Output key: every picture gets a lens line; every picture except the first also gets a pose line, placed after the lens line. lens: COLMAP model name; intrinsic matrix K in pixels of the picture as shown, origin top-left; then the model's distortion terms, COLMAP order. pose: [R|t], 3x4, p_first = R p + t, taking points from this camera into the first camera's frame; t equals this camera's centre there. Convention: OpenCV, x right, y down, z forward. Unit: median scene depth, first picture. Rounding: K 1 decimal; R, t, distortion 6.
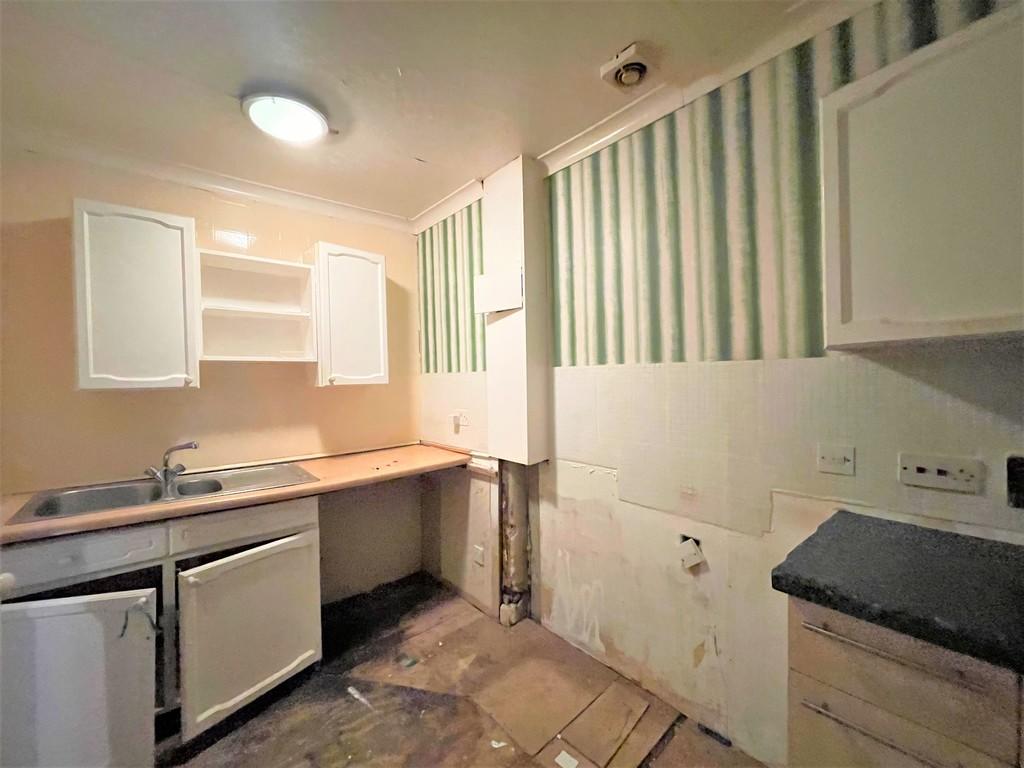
lens RADIAL K [[411.6, 0, 515.2], [0, 411.6, 391.8], [0, 0, 1]] dist [0.003678, 0.000377]
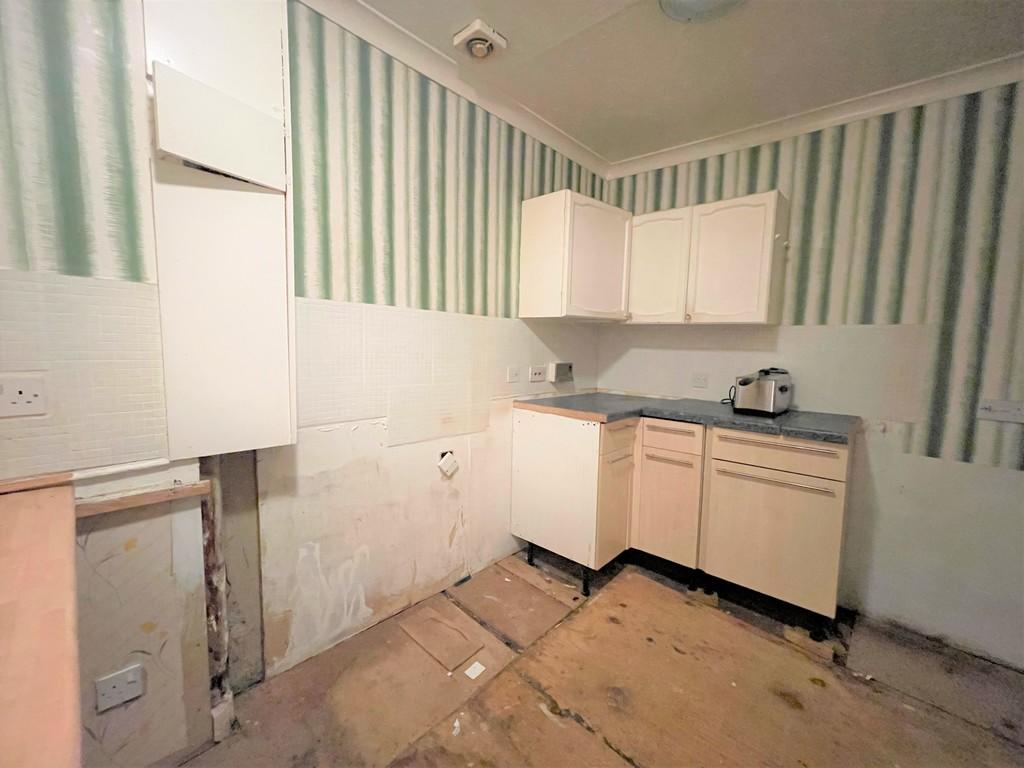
lens RADIAL K [[411.6, 0, 514.8], [0, 411.6, 382.3], [0, 0, 1]] dist [0.003678, 0.000377]
pose [[-0.087425, -0.094853, 0.991645, -0.717730], [-0.007250, 0.995491, 0.094582, 0.015650], [-0.996145, 0.001079, -0.087718, 0.783438]]
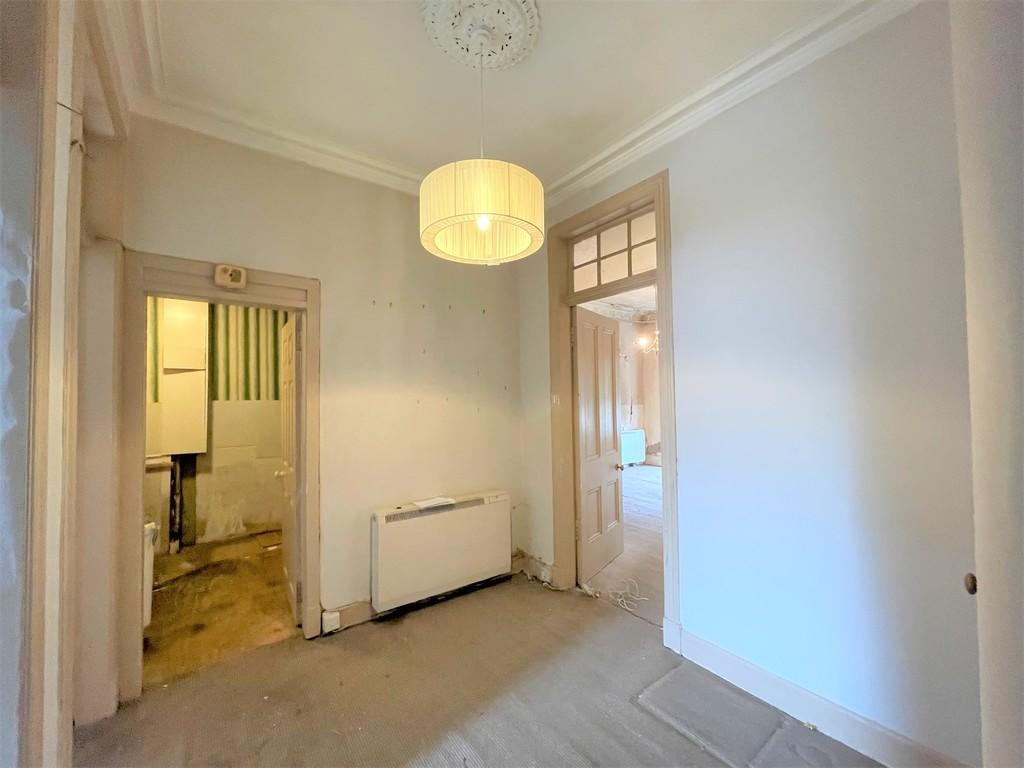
lens RADIAL K [[411.6, 0, 515.6], [0, 411.6, 376.9], [0, 0, 1]] dist [0.003678, 0.000377]
pose [[0.078724, 0.048837, 0.995699, -1.984468], [0.032191, 0.998154, -0.051503, -0.031925], [-0.996377, 0.036107, 0.077007, -0.667869]]
